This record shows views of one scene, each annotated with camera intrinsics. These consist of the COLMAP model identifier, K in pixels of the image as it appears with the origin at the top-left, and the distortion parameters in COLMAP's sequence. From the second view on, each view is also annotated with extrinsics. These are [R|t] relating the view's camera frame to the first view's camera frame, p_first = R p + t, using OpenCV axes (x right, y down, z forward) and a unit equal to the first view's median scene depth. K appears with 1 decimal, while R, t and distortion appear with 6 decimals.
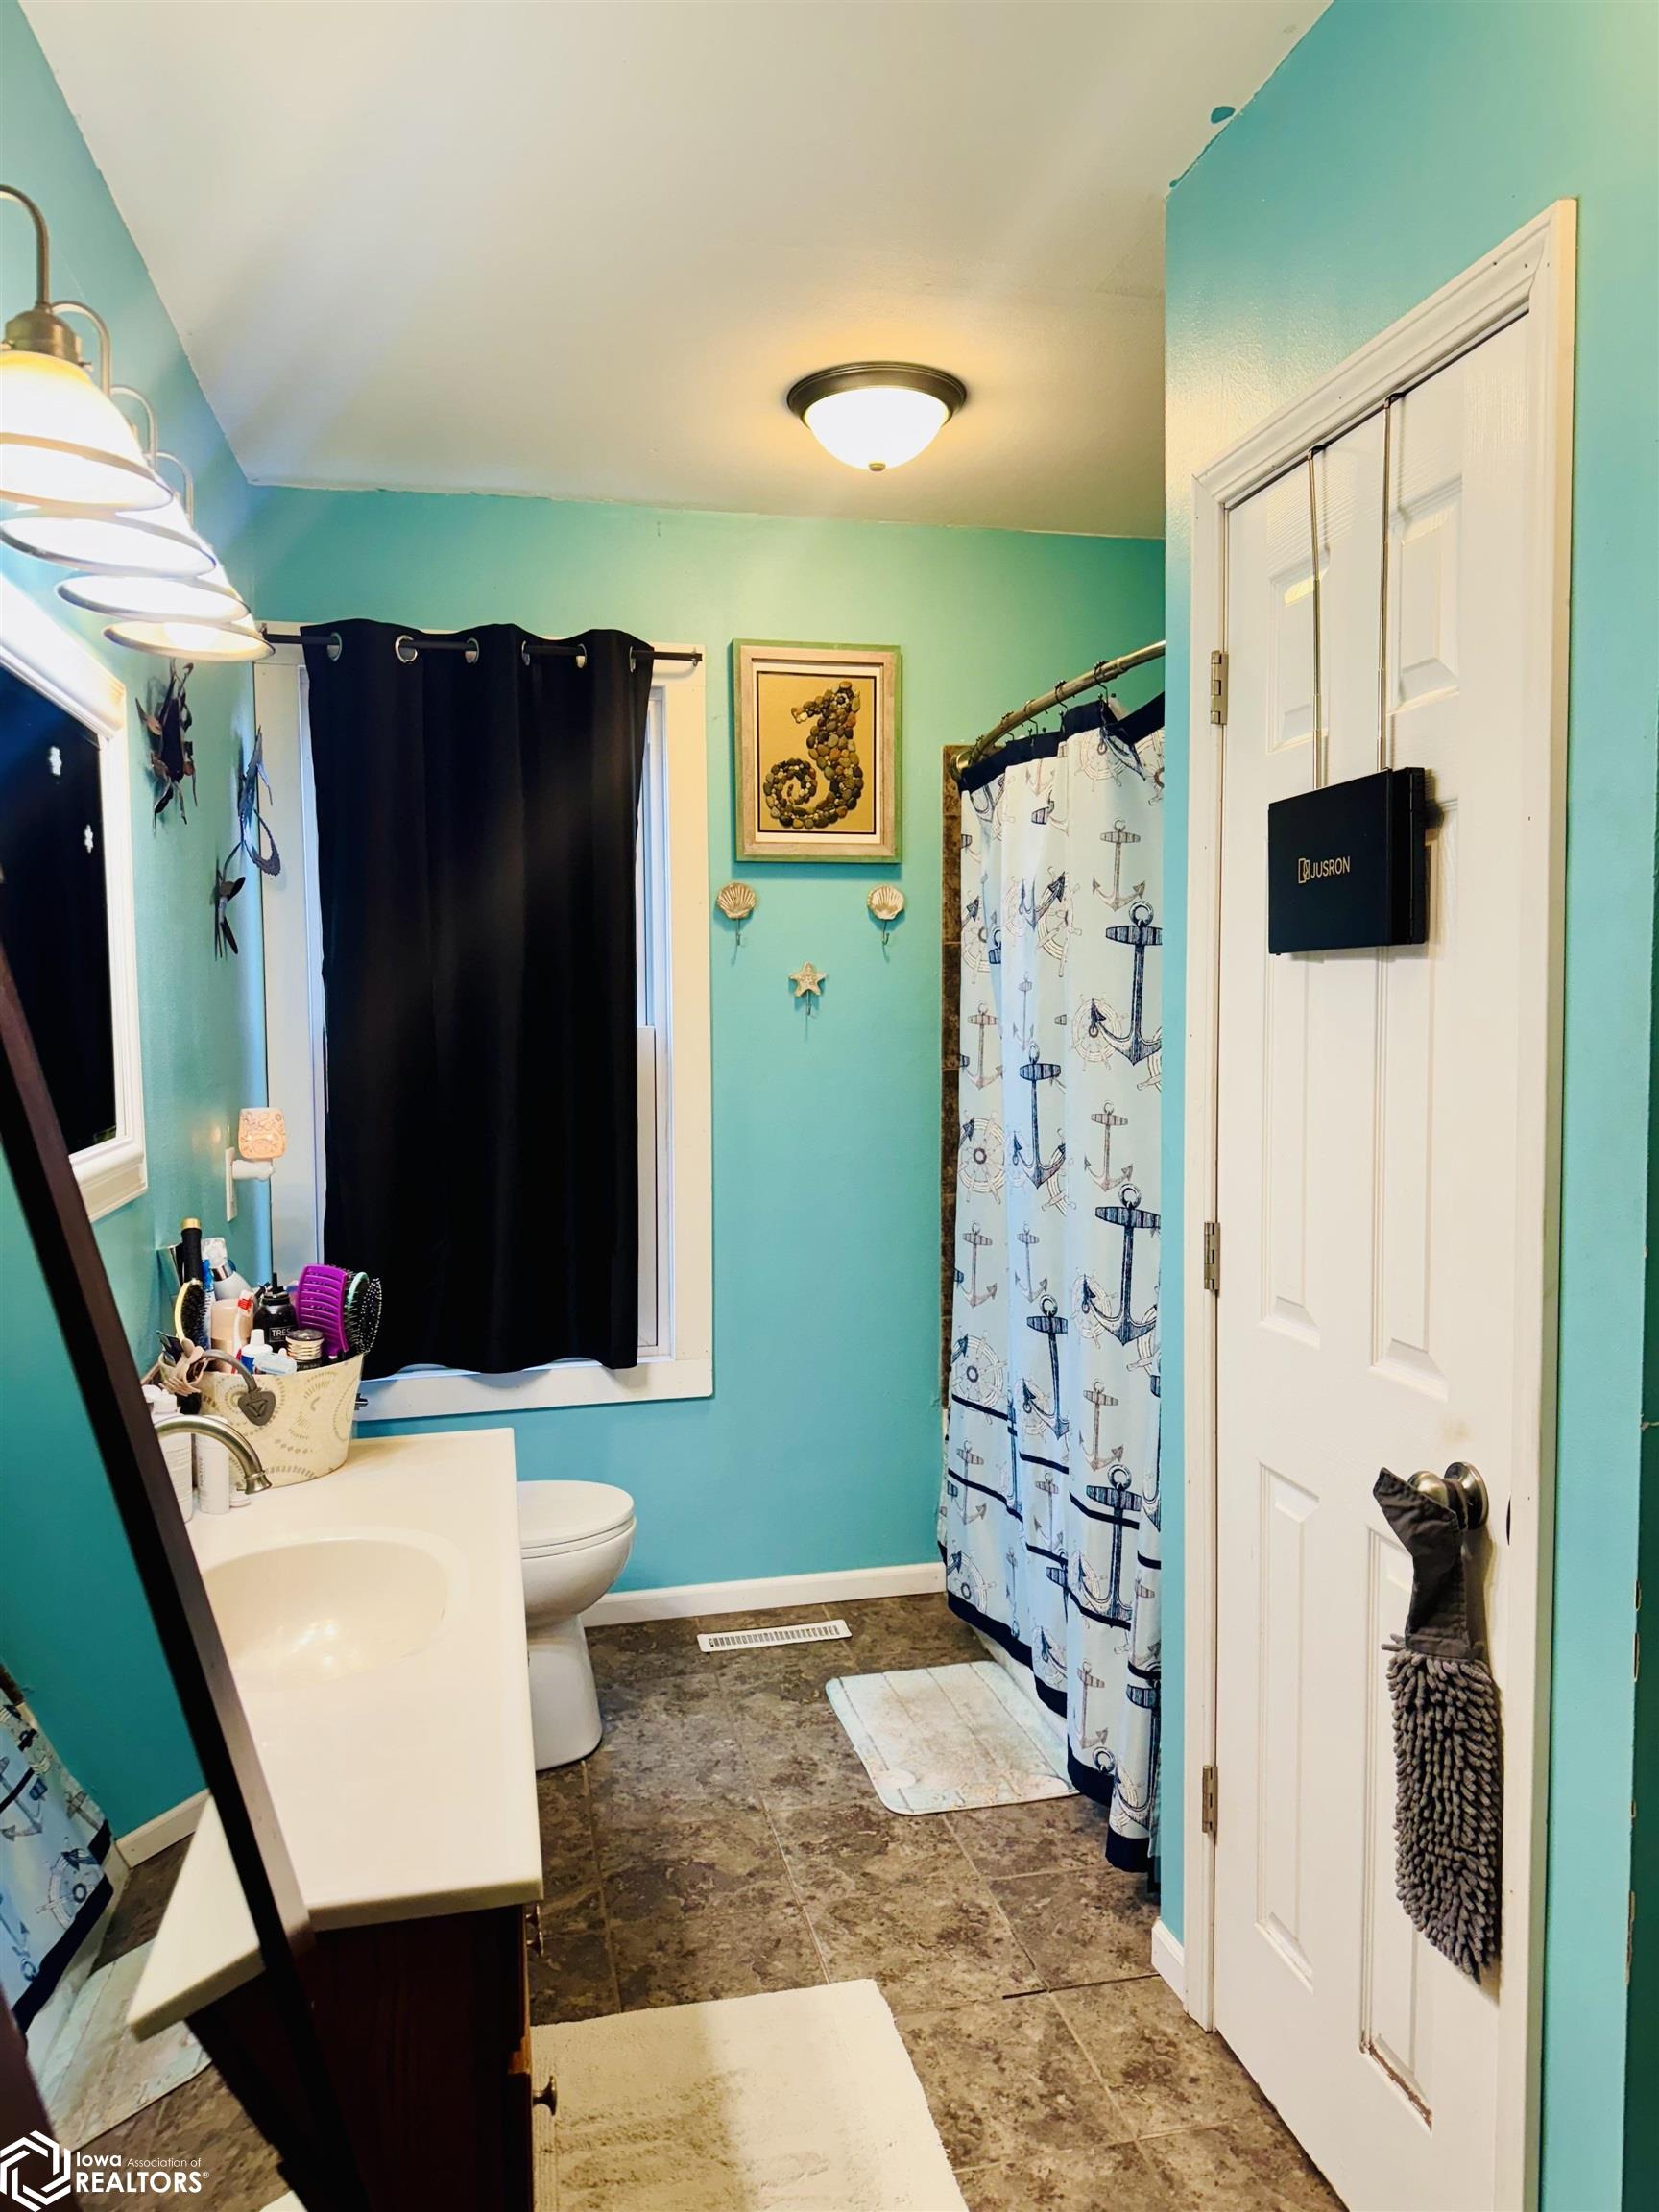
lens RADIAL K [[1548.6, 0, 829.5], [0, 1548.6, 1106.0], [0, 0, 1]] dist [0.071452, -0.083122]
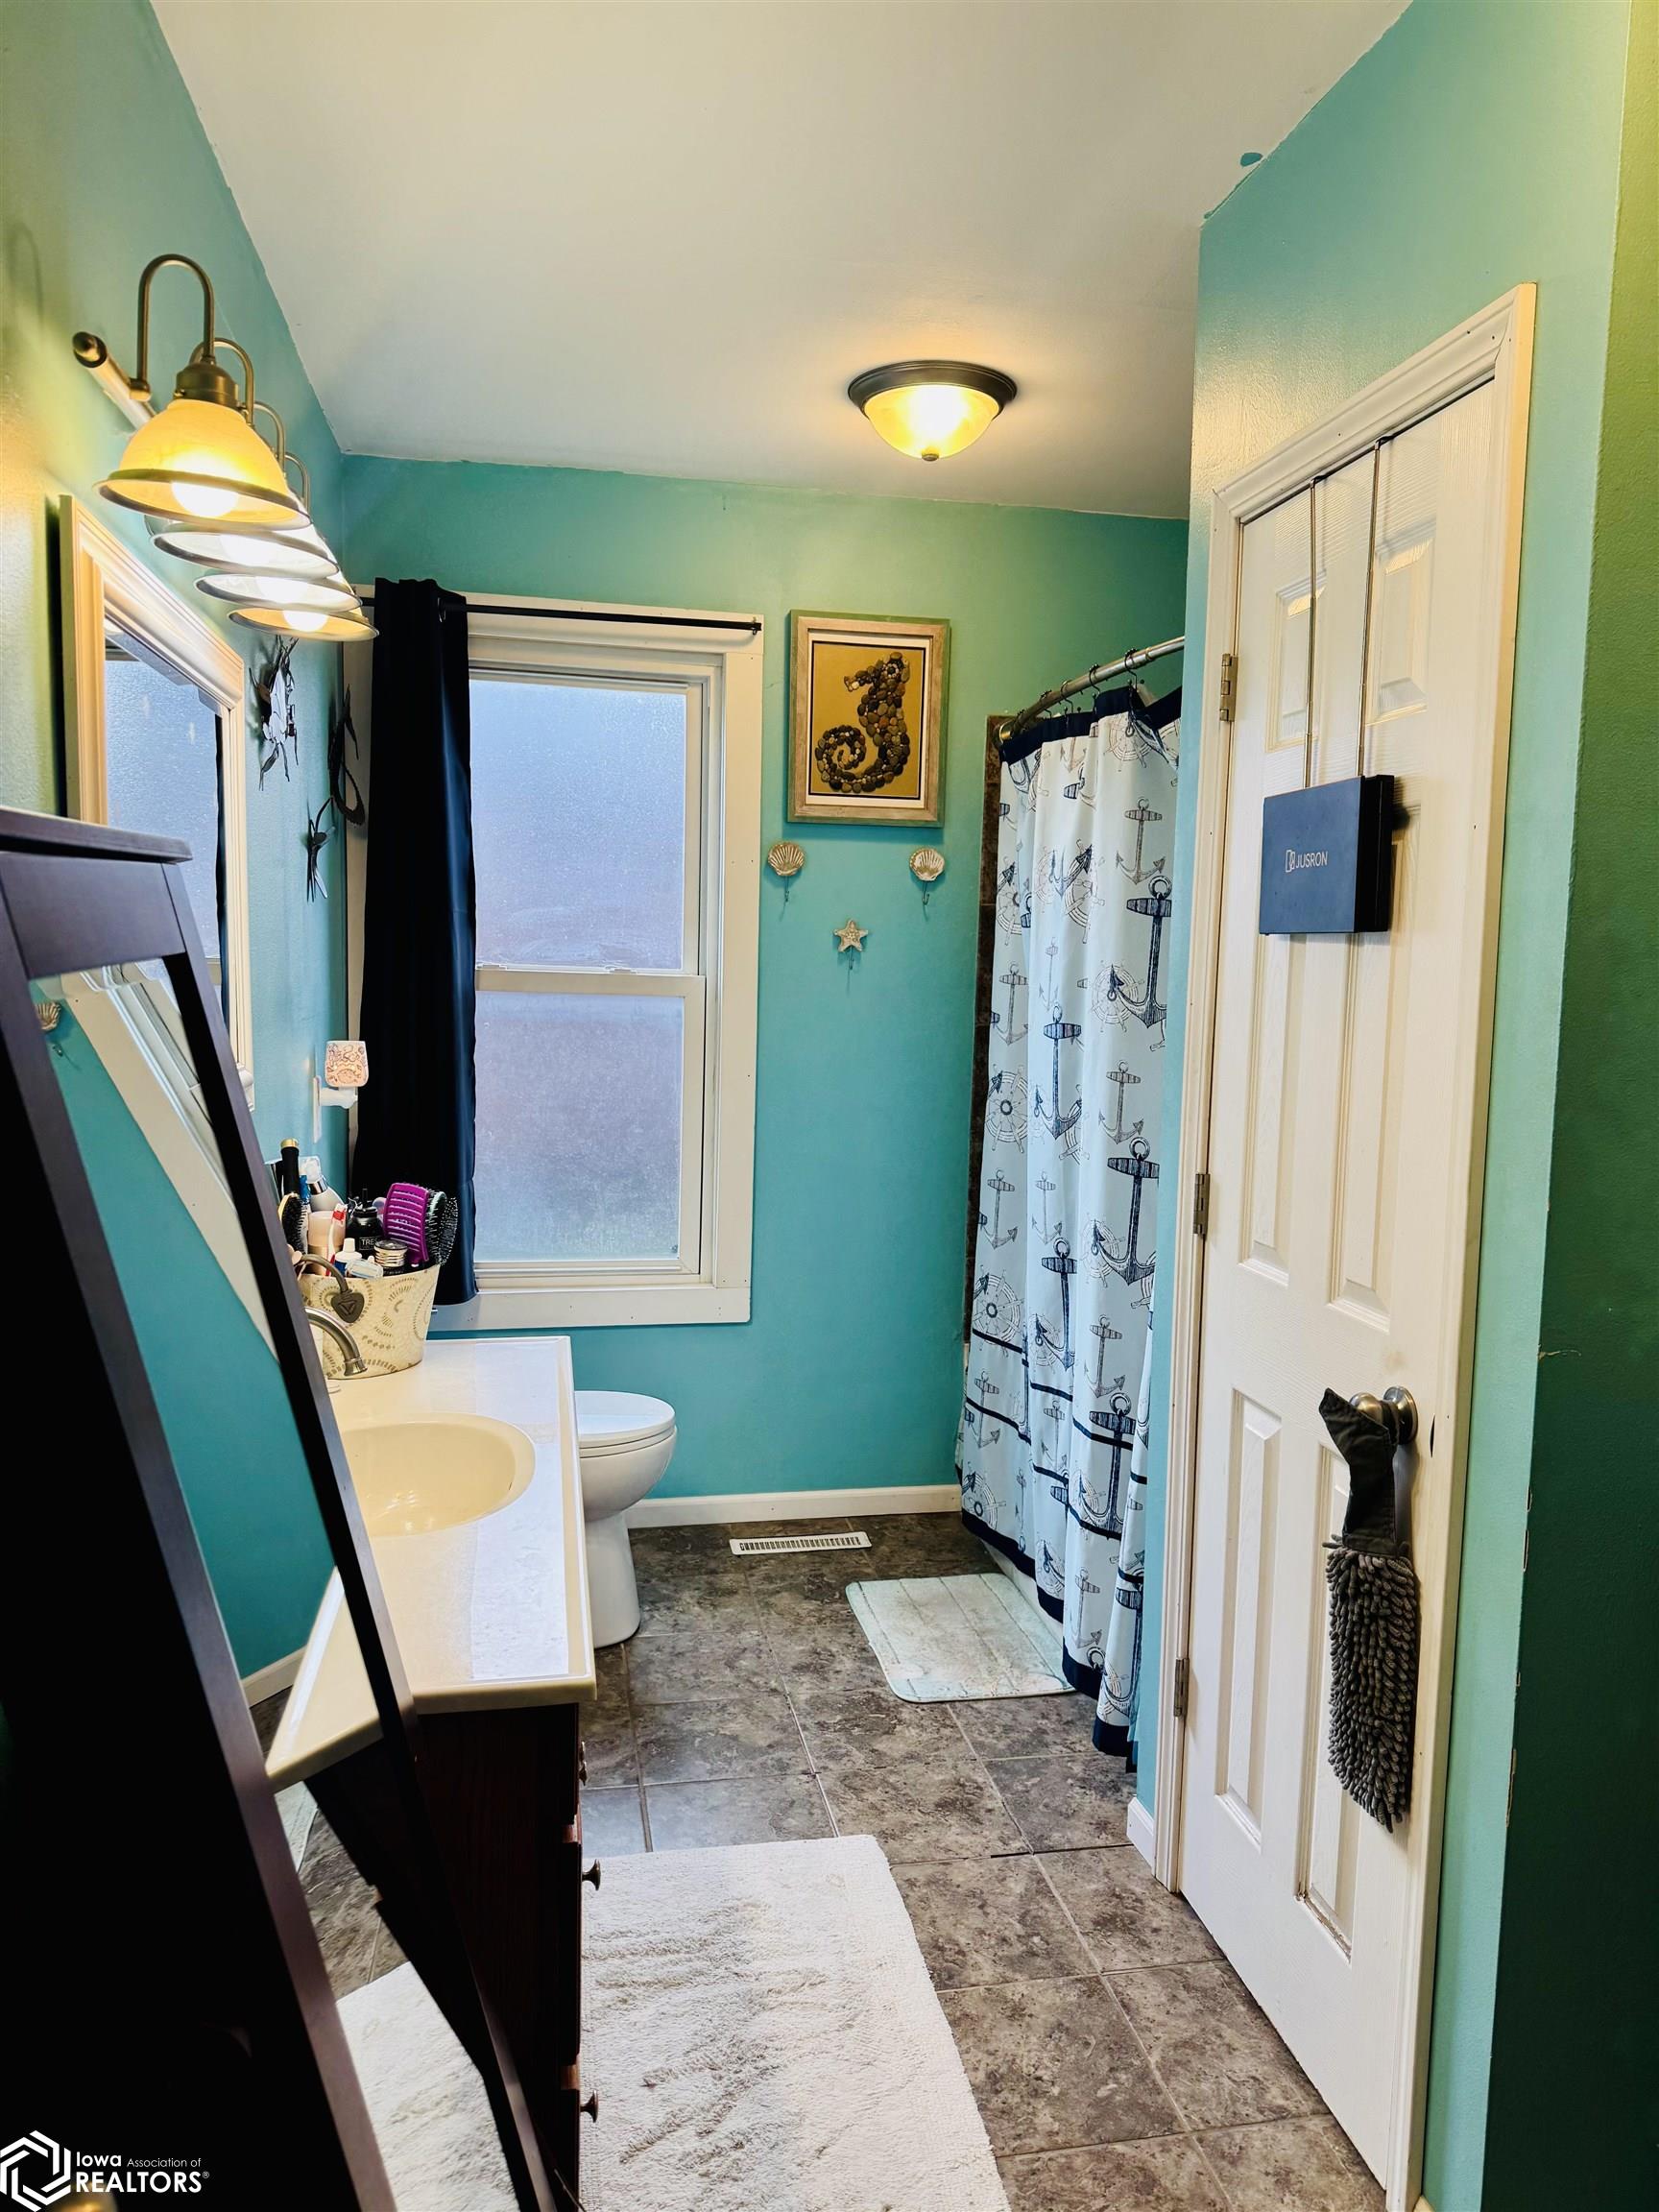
lens RADIAL K [[1548.6, 0, 829.5], [0, 1548.6, 1106.0], [0, 0, 1]] dist [0.071452, -0.083122]
pose [[0.999009, 0.033266, -0.029570, 0.010268], [-0.032225, 0.998868, 0.034996, -0.003099], [0.030700, -0.034008, 0.998950, -0.101263]]
